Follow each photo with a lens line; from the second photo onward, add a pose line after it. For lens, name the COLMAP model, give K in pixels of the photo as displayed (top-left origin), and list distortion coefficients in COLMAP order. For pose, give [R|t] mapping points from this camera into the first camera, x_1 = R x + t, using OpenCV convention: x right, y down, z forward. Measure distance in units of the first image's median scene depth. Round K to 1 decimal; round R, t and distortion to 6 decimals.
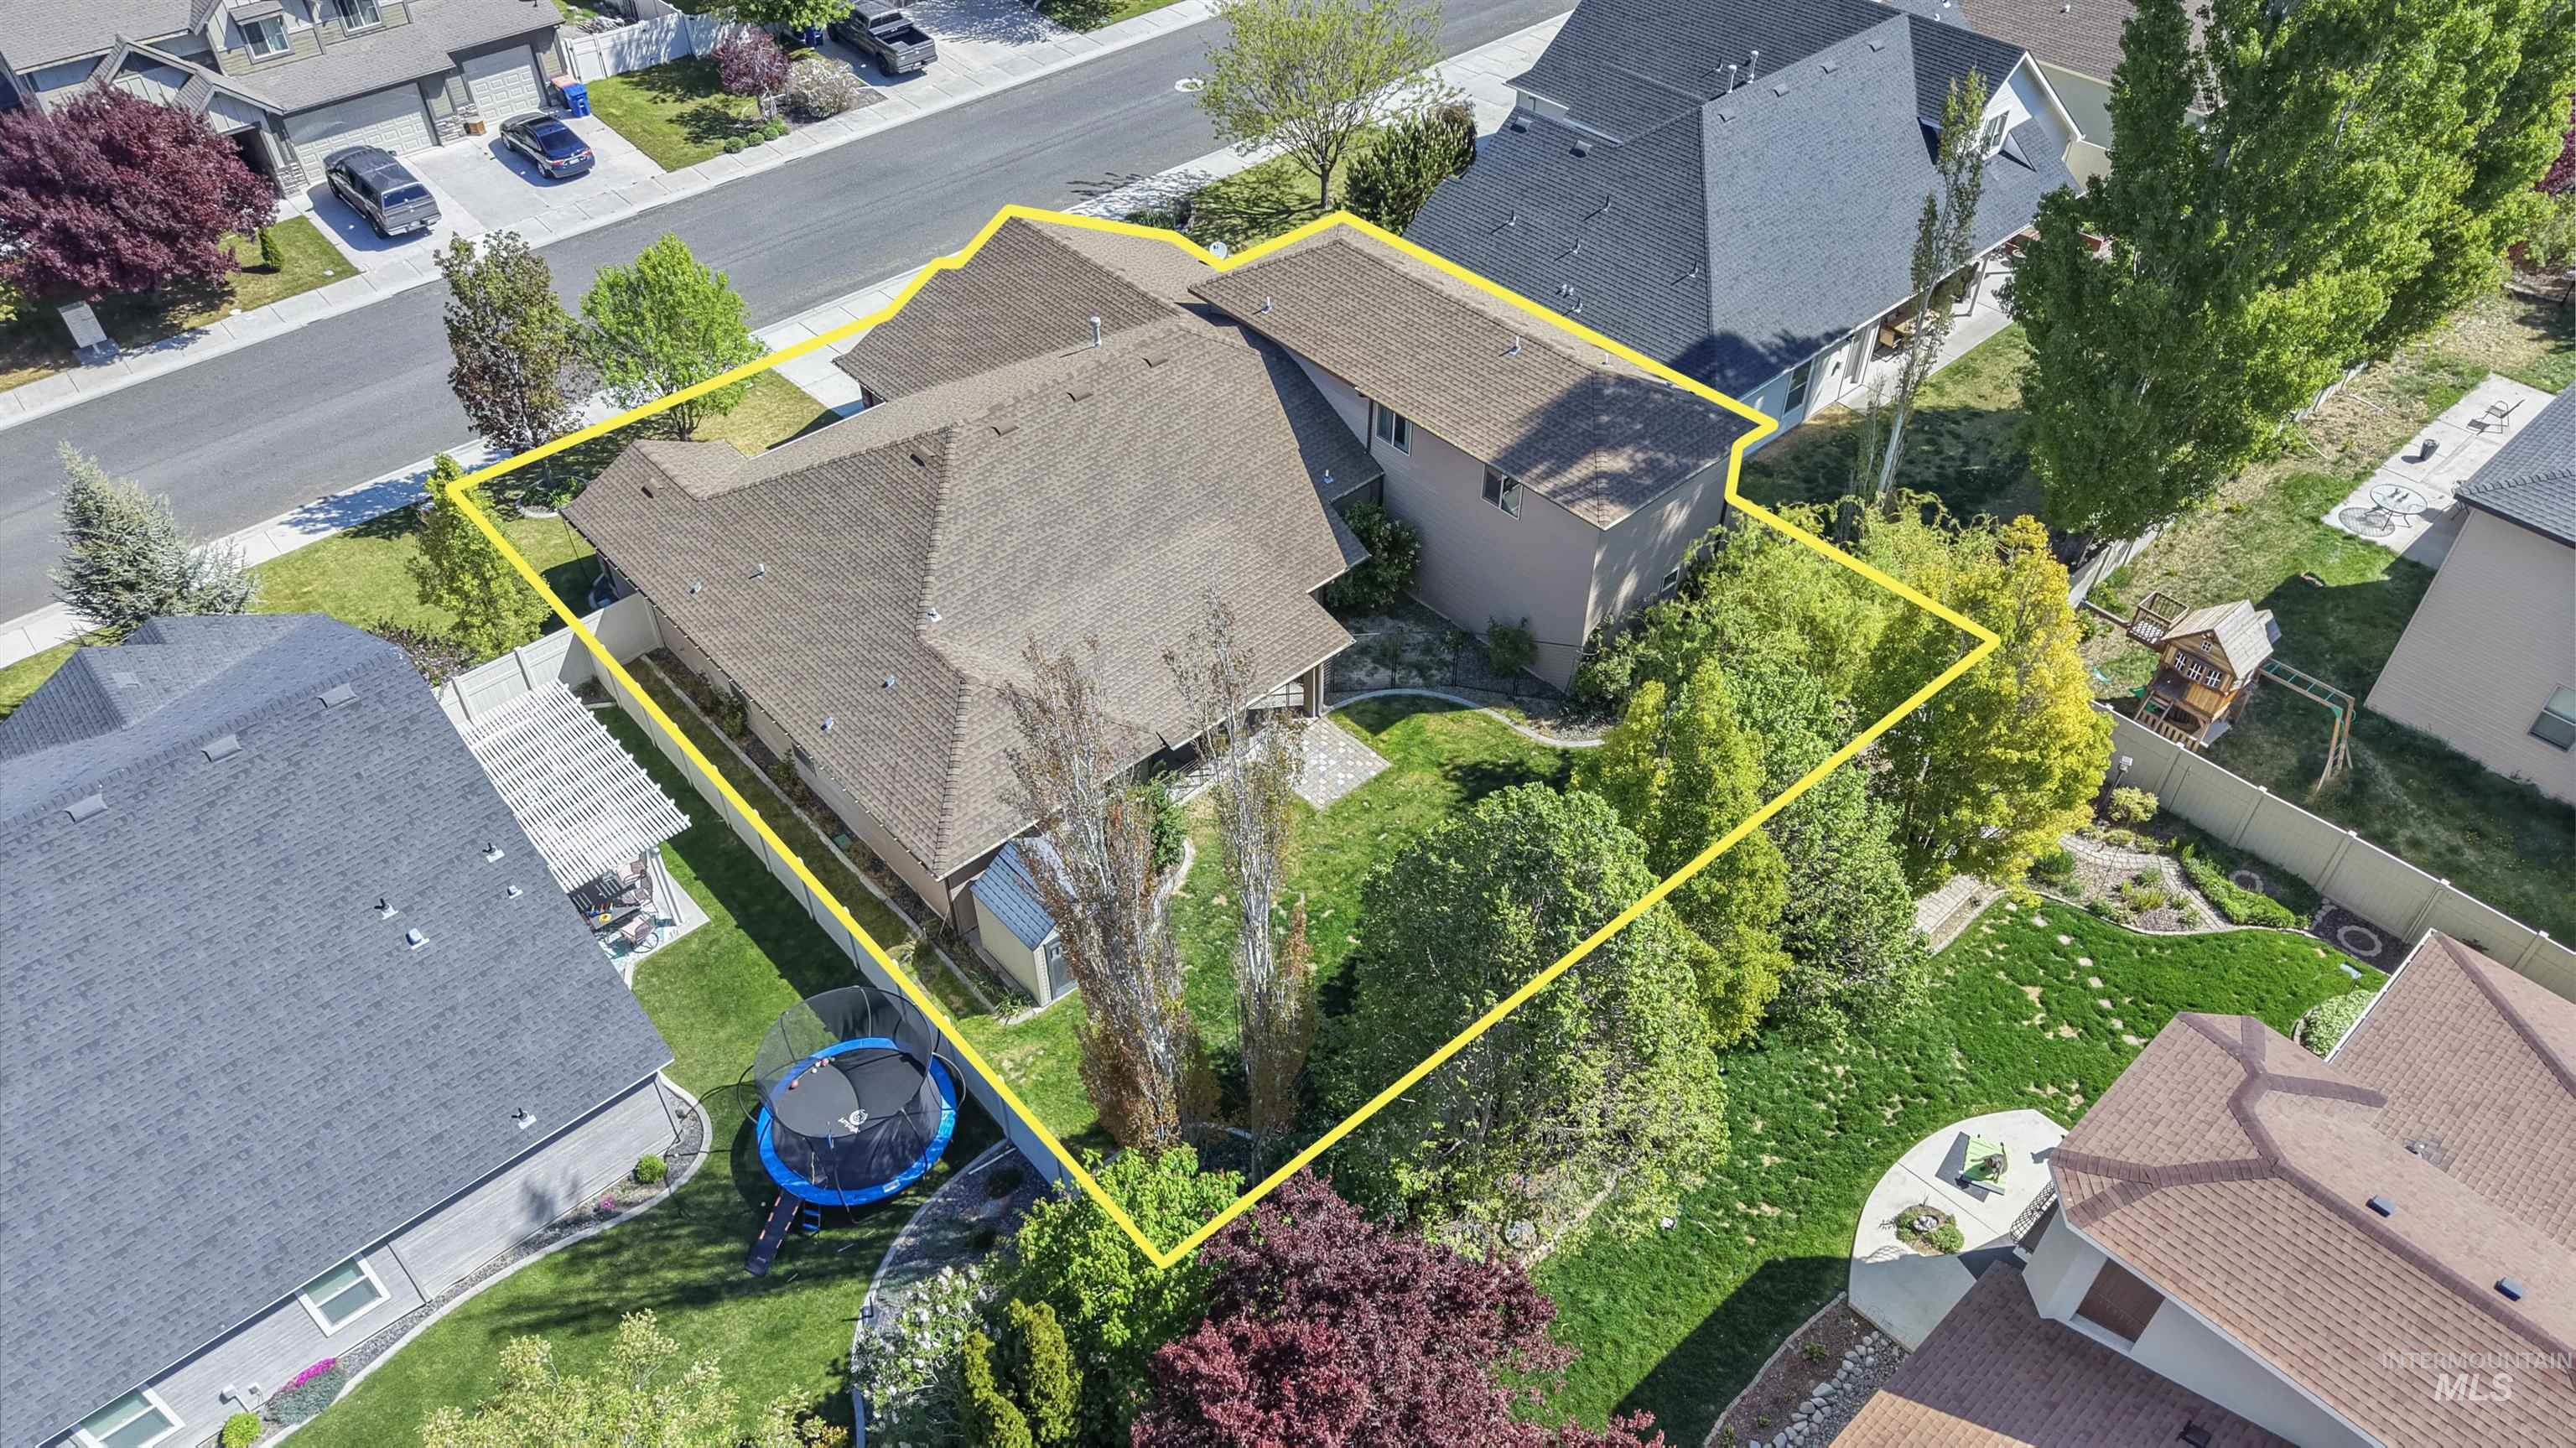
lens RADIAL K [[1731.6, 0, 1288.0], [0, 1731.6, 724.0], [0, 0, 1]] dist [0.048589, -0.072886]
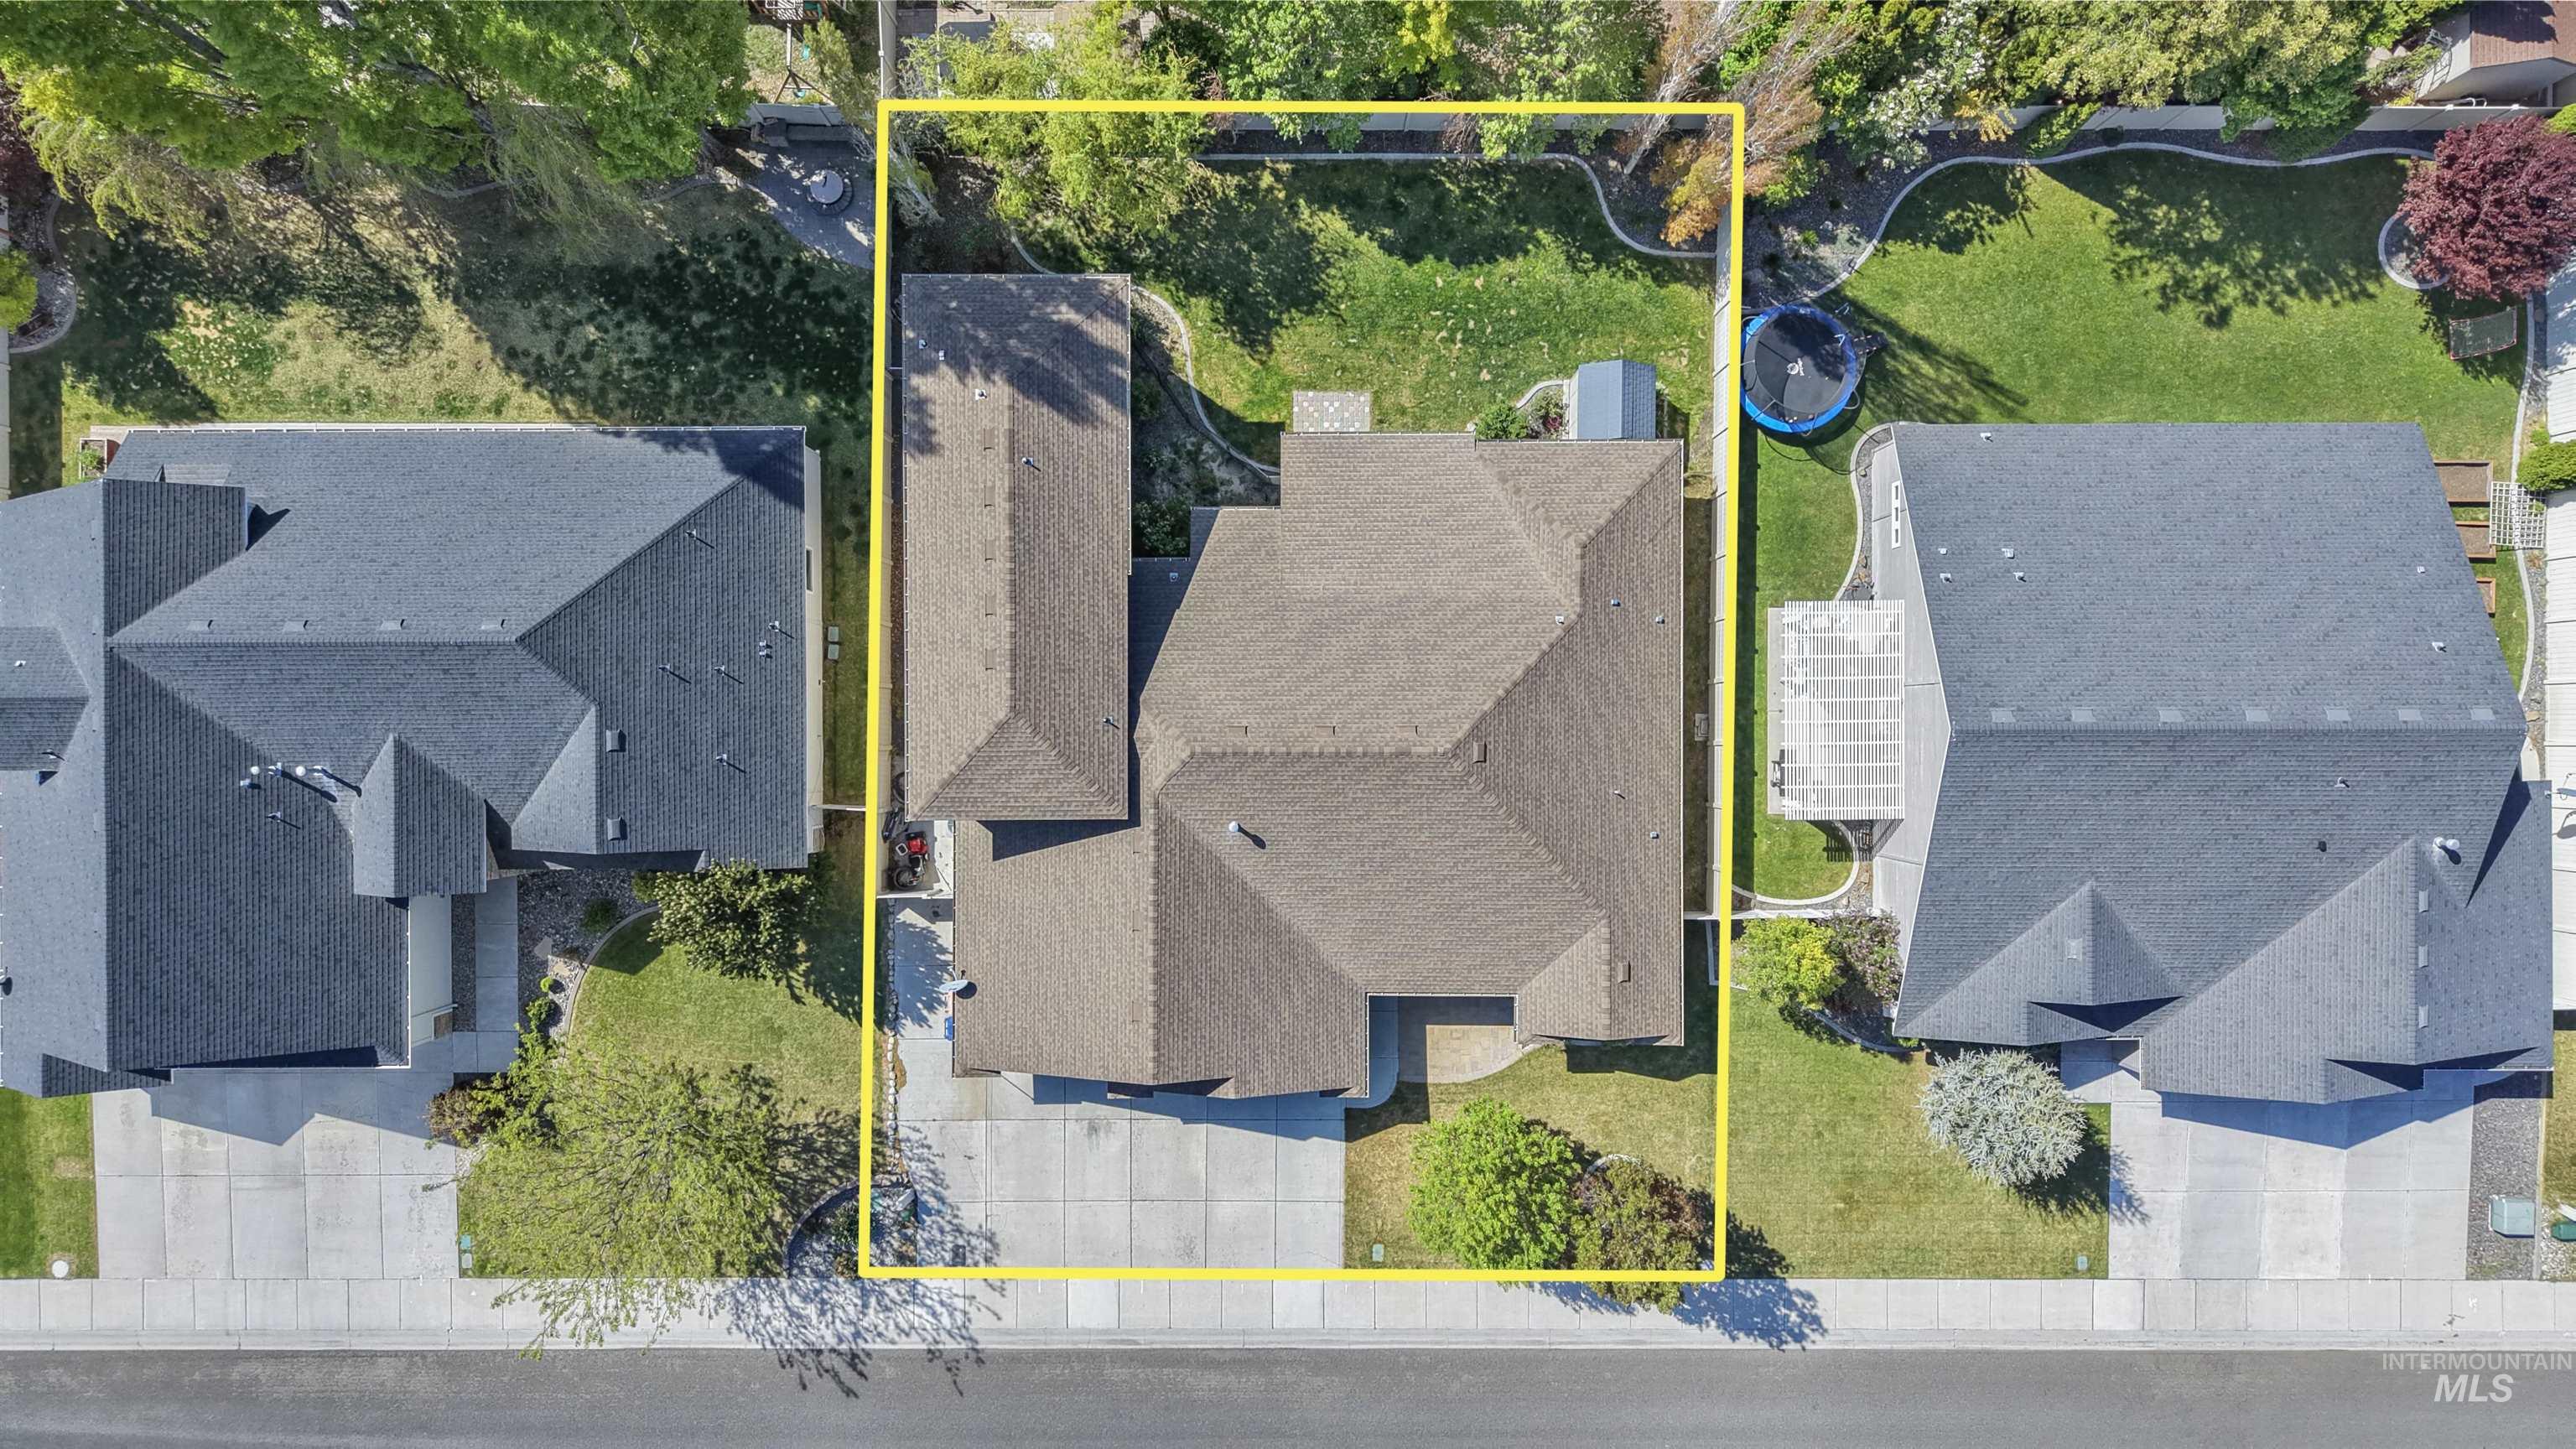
lens RADIAL K [[1731.7, 0, 1288.0], [0, 1731.7, 724.5], [0, 0, 1]] dist [0.048589, -0.072886]
pose [[-0.737562, -0.675275, 0.002662, -0.108120], [0.463831, -0.503742, 0.728769, -1.049780], [-0.490778, 0.538747, 0.684755, 0.268403]]
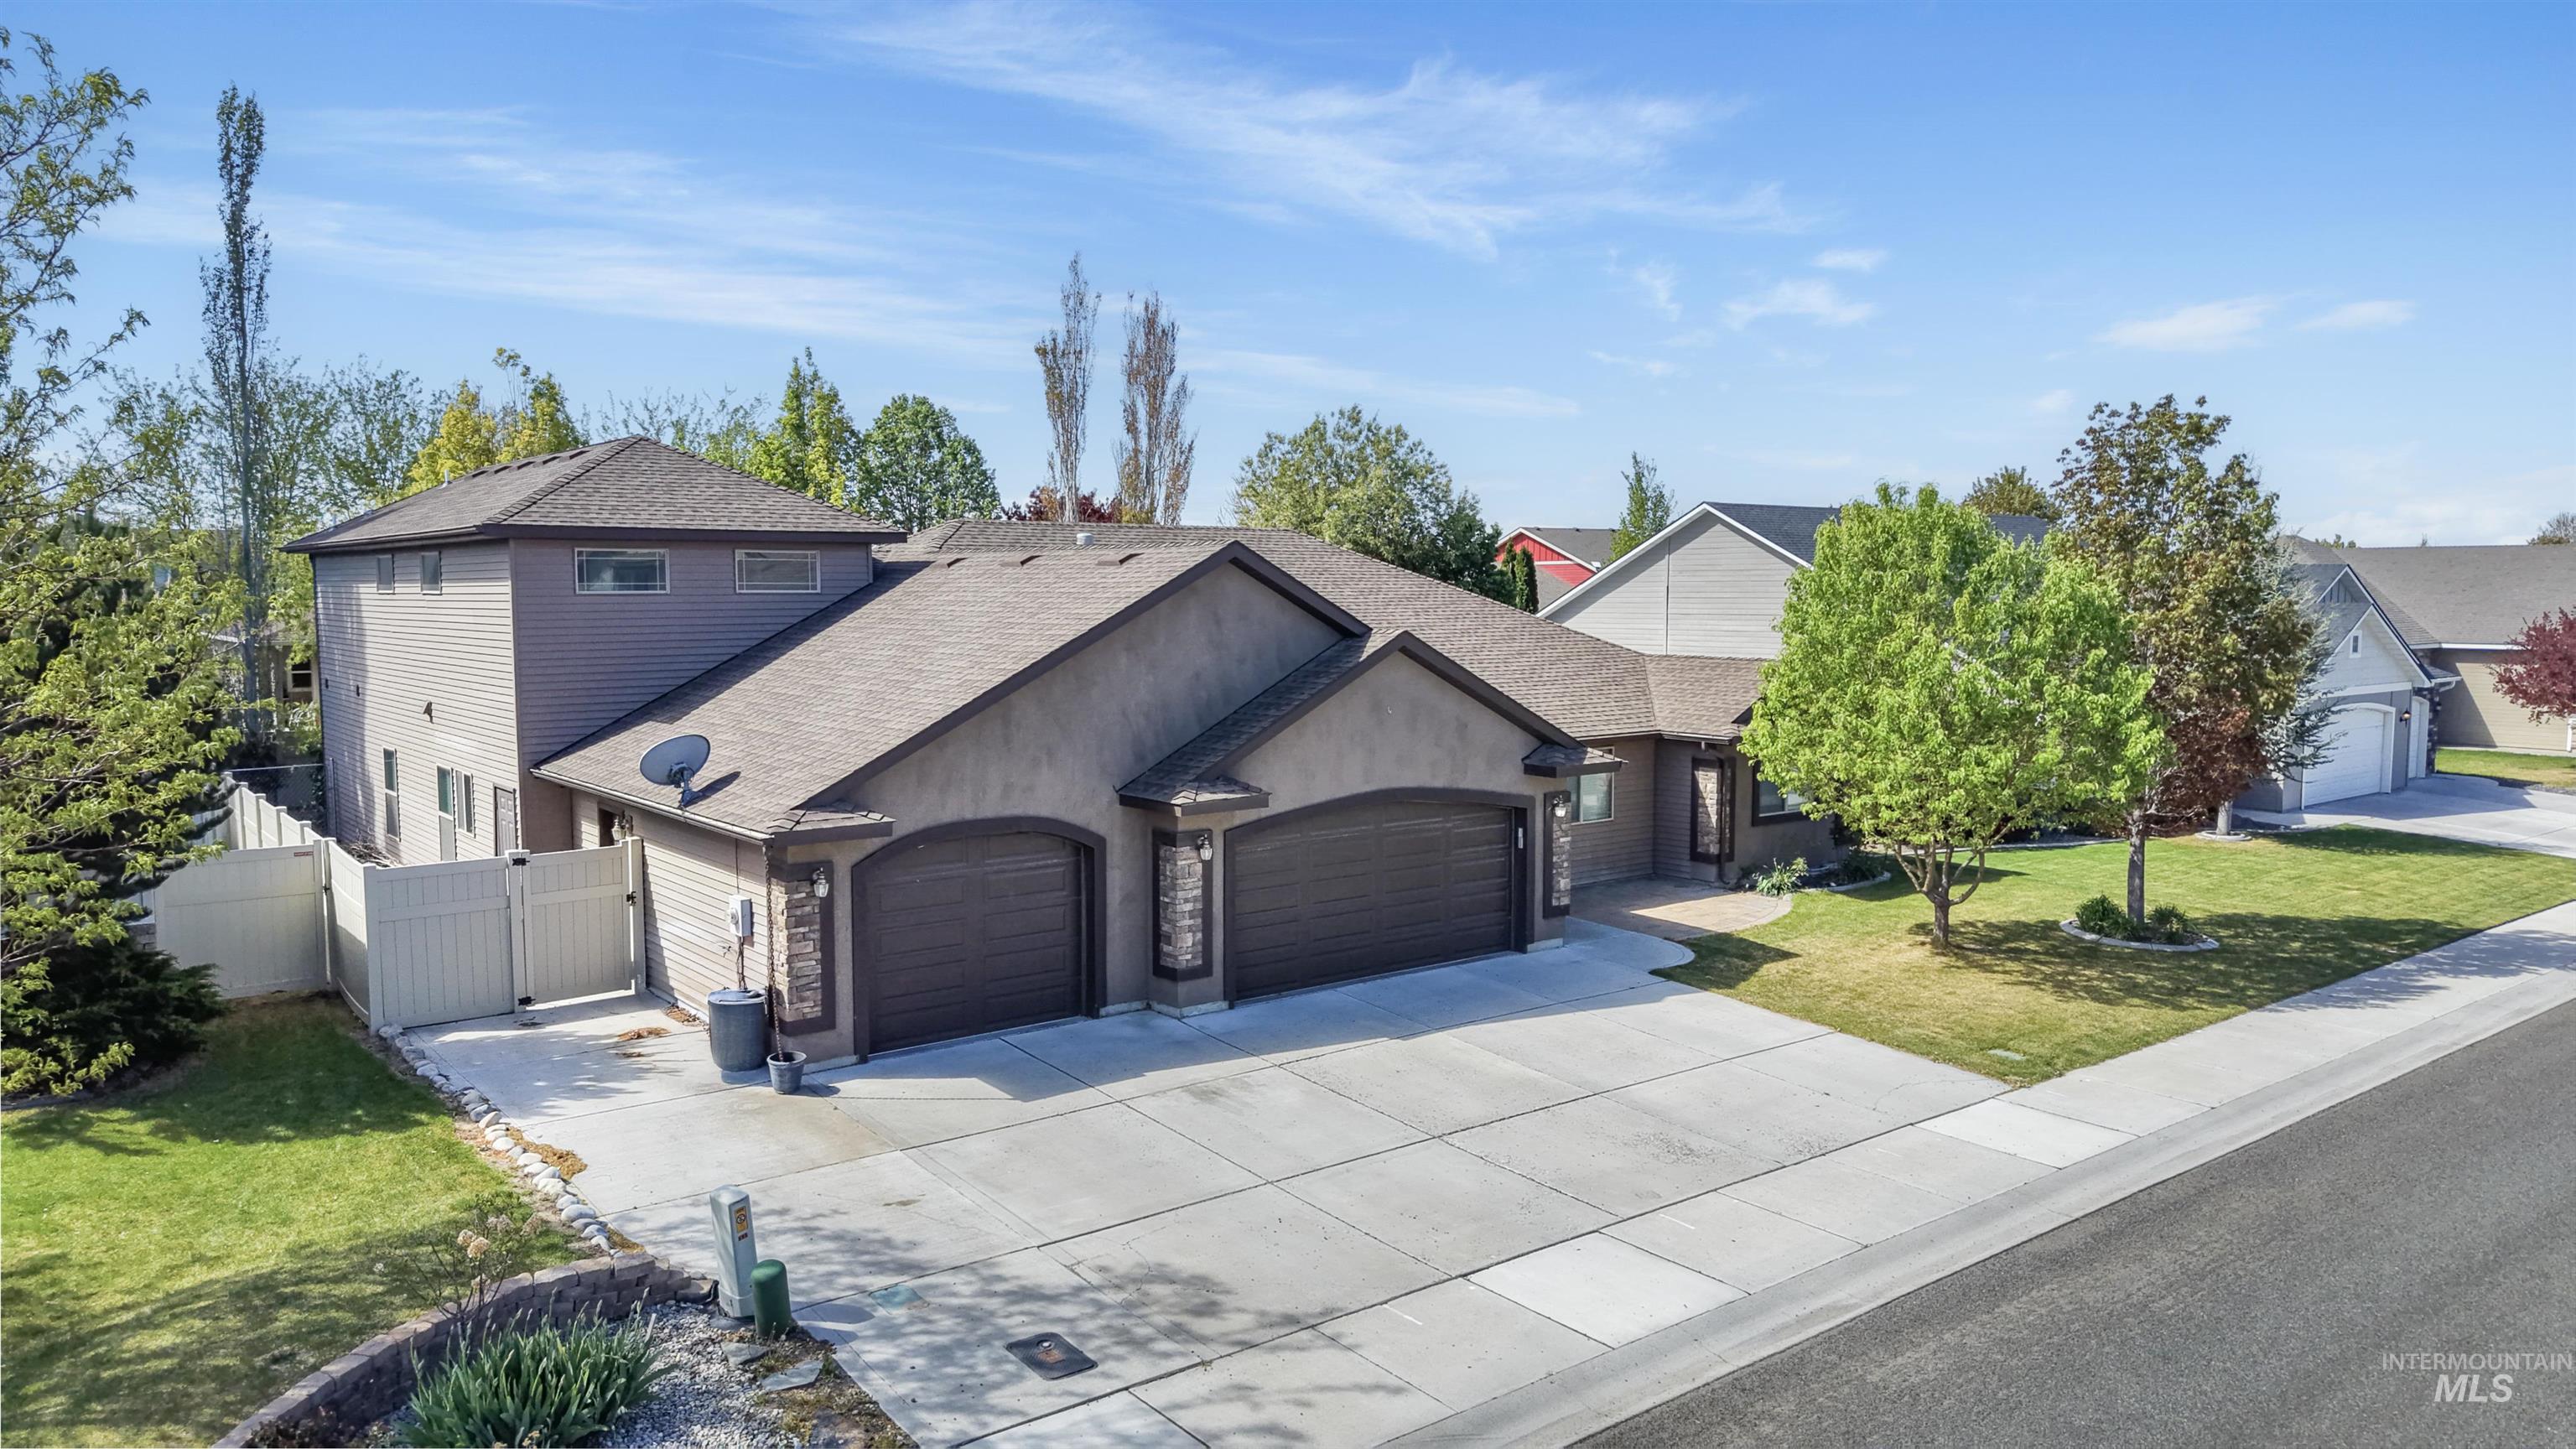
lens RADIAL K [[1731.7, 0, 1288.0], [0, 1731.7, 724.5], [0, 0, 1]] dist [0.048589, -0.072886]
pose [[-0.997826, -0.004575, 0.065741, -0.247859], [0.045229, 0.678007, 0.733663, -0.710546], [-0.047930, 0.735041, -0.676326, 1.595423]]
